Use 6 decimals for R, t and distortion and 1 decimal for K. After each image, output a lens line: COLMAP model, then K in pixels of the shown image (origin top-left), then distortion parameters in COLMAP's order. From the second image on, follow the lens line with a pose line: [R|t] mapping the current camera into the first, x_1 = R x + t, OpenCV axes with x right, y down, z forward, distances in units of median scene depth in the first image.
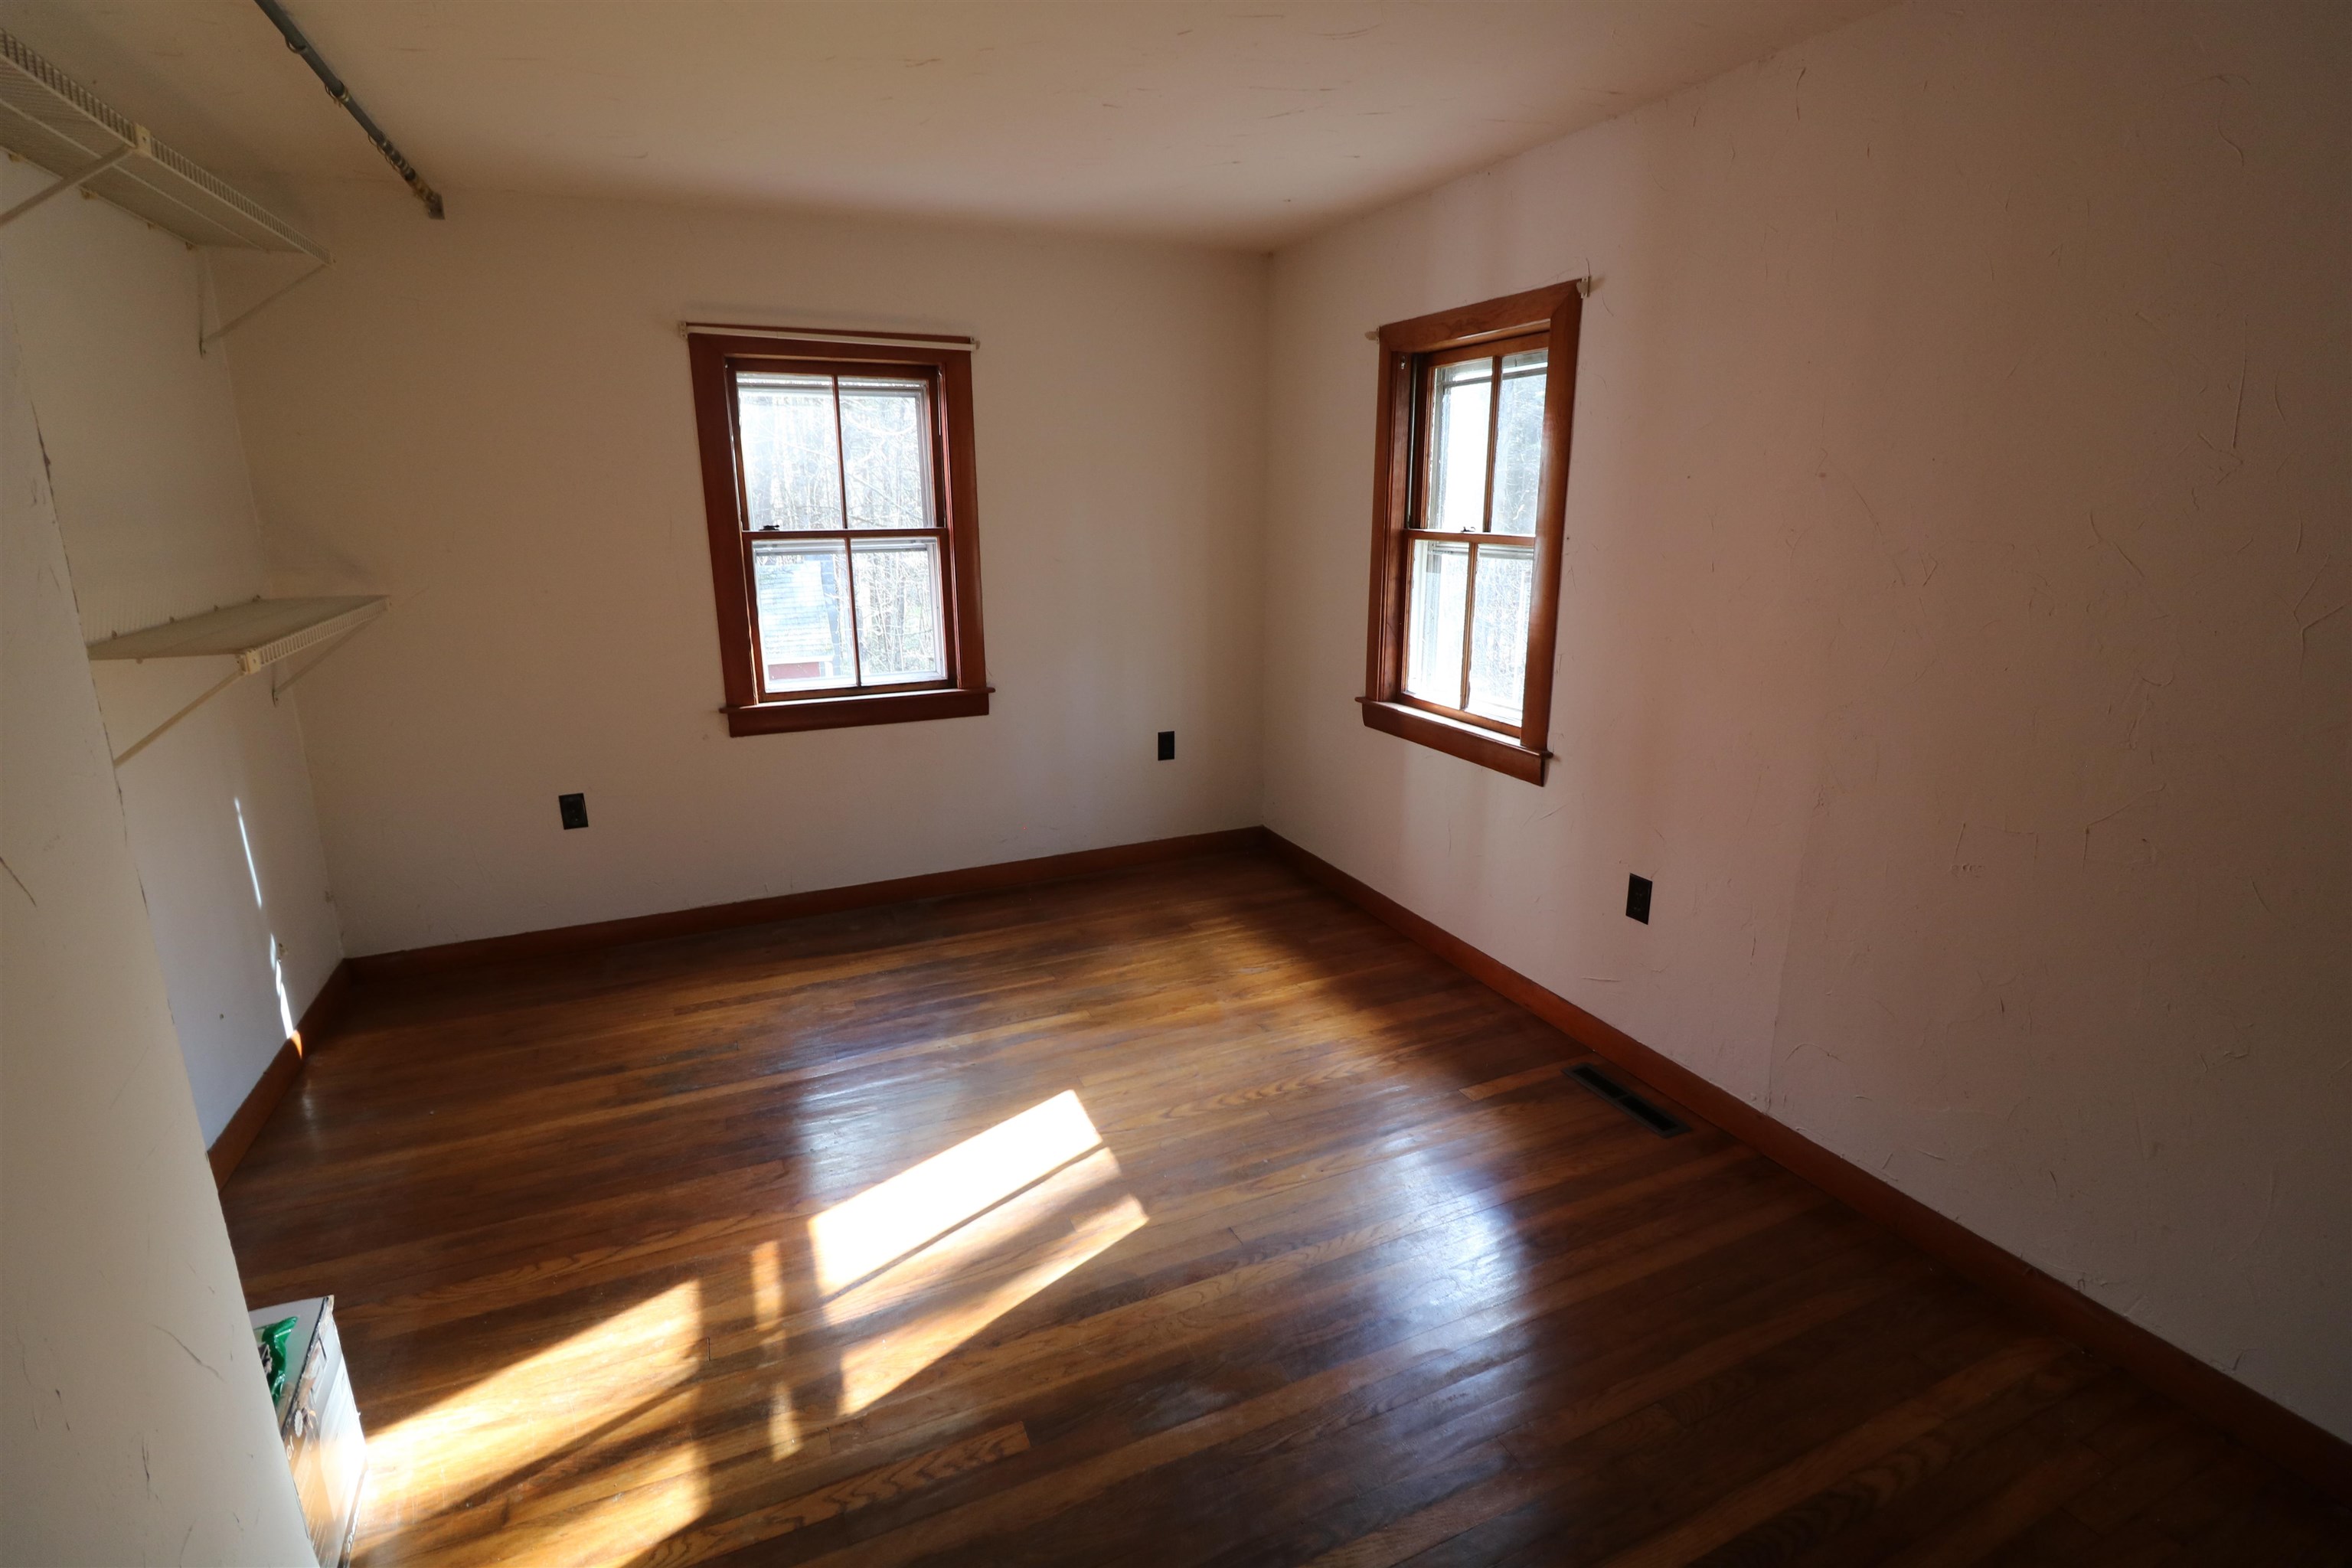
lens RADIAL K [[1082.5, 0, 1184.2], [0, 1082.5, 767.7], [0, 0, 1]] dist [-0.002419, -0.012681]
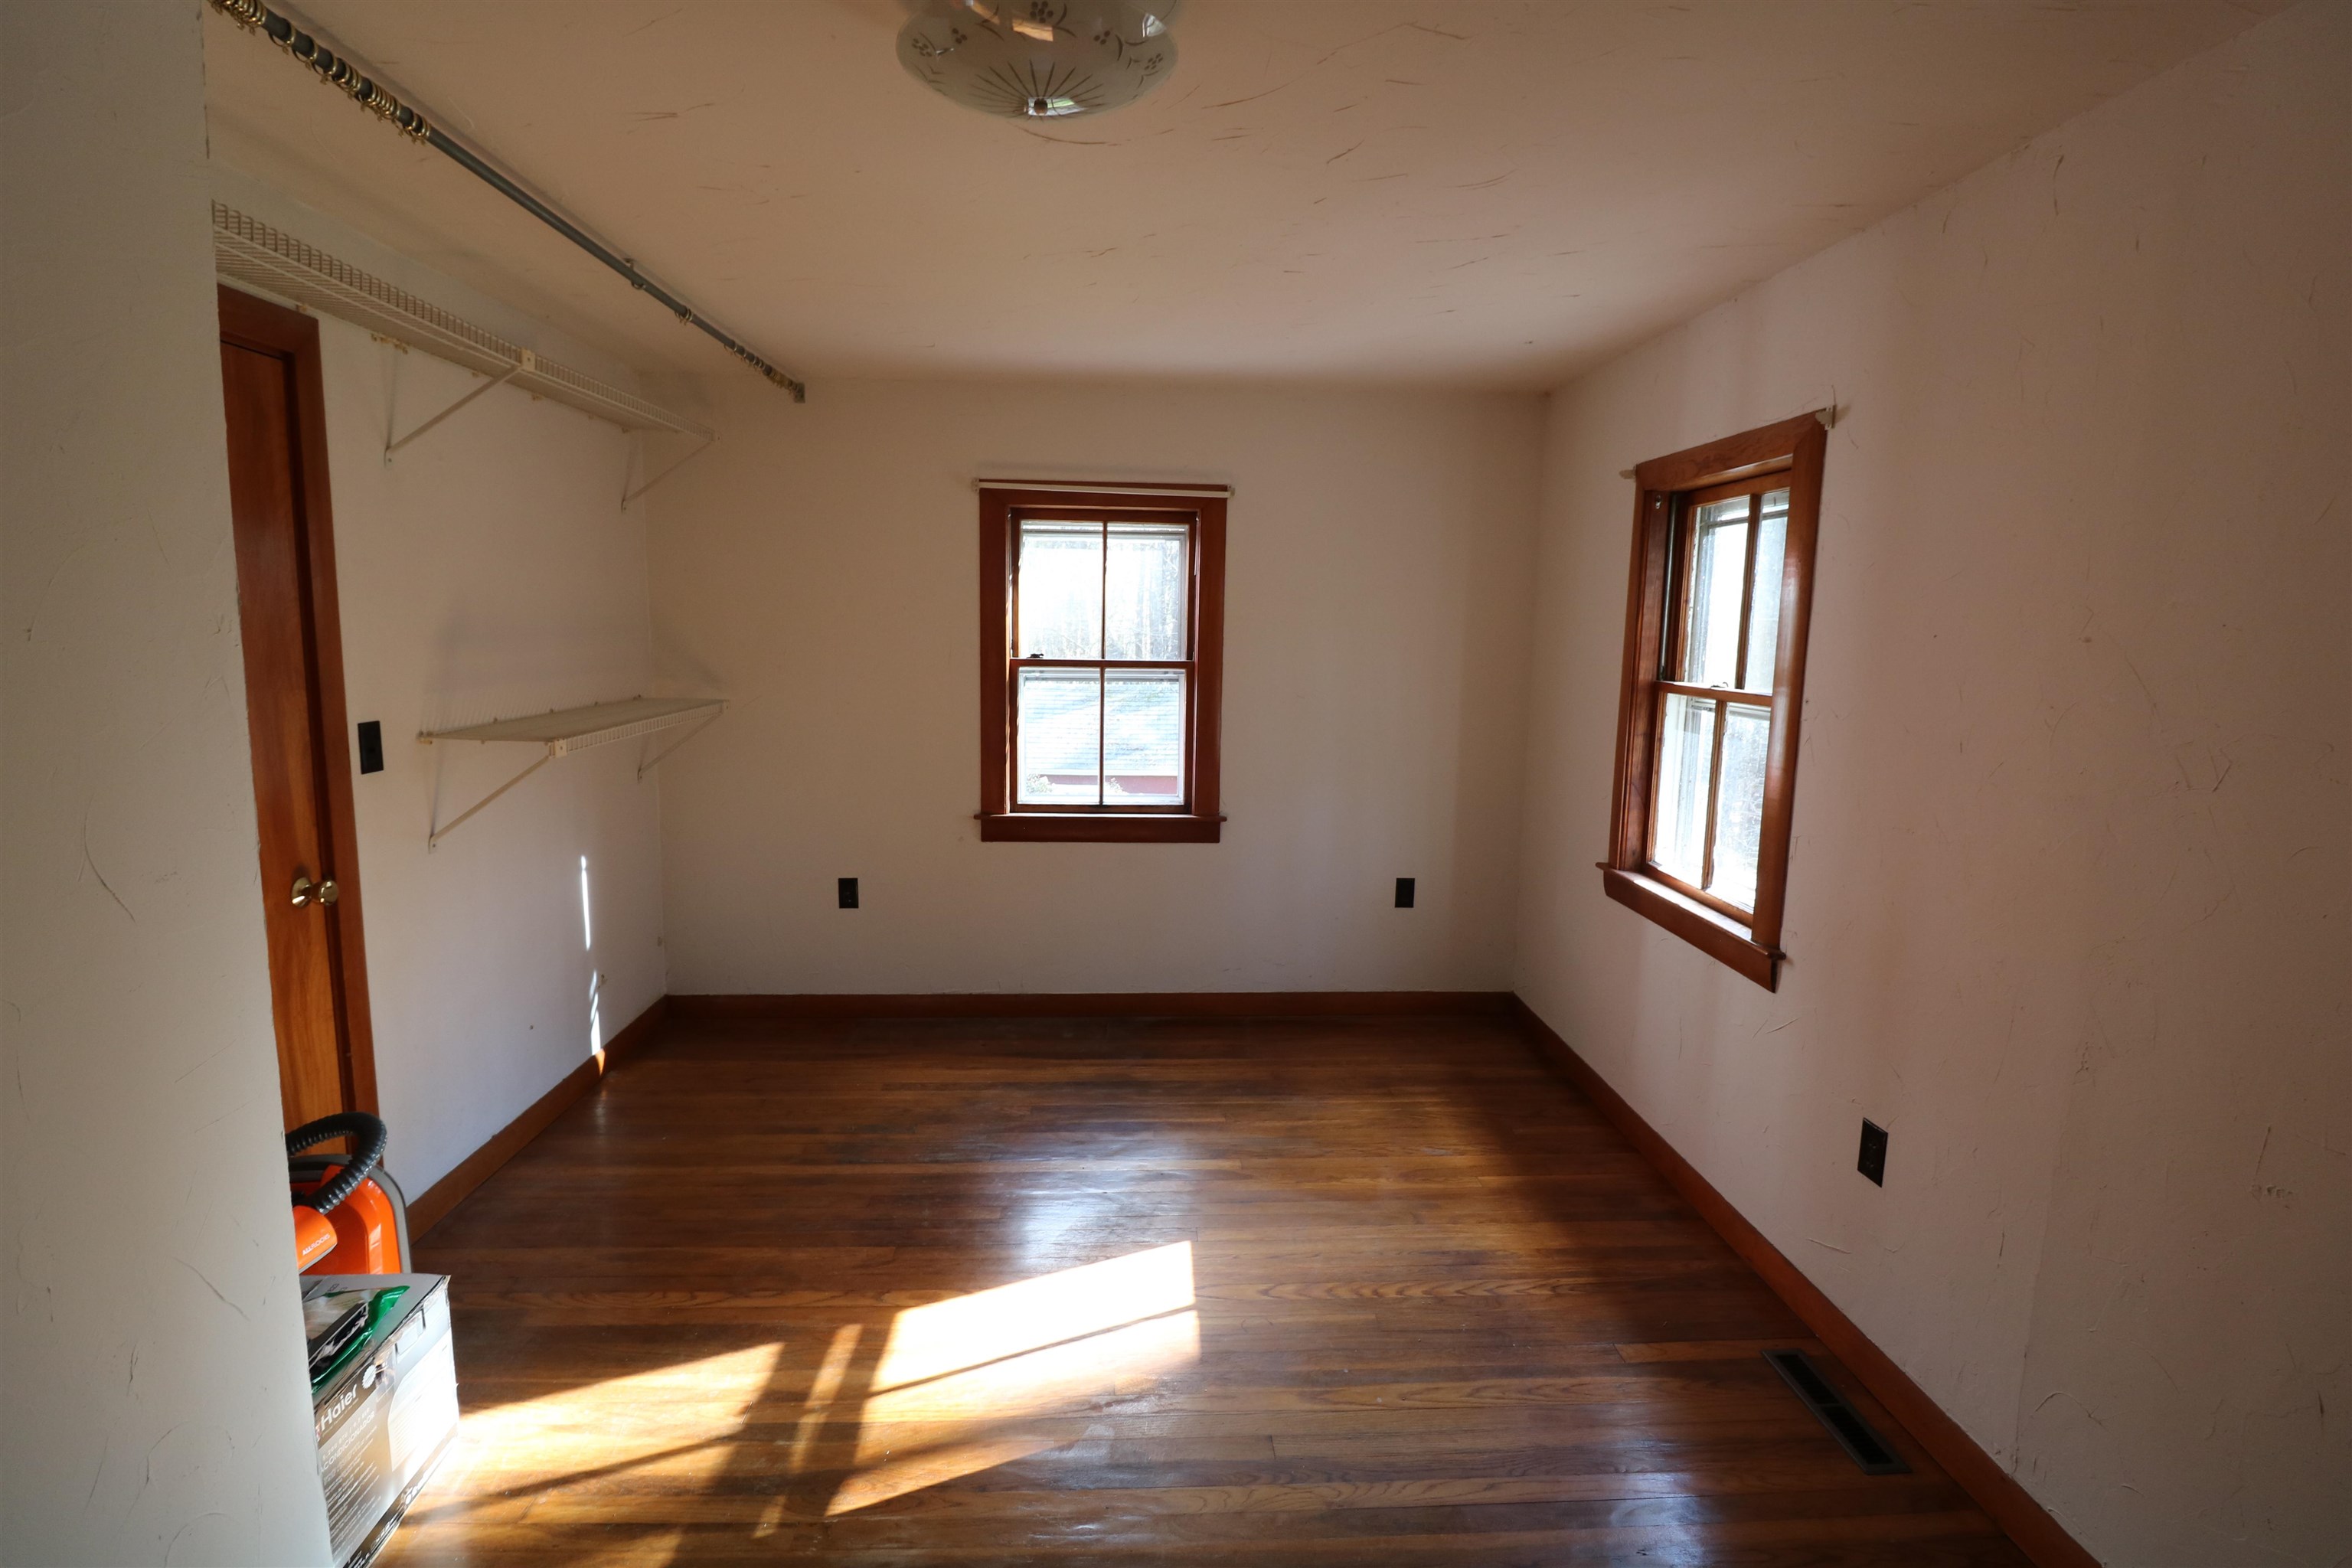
lens RADIAL K [[1083.1, 0, 1176.9], [0, 1083.1, 764.9], [0, 0, 1]] dist [-0.003562, -0.011538]
pose [[0.931851, 0.068406, -0.356334, 0.180417], [-0.109900, 0.989148, -0.097512, -0.023367], [0.345796, 0.130028, 0.929256, 0.043801]]
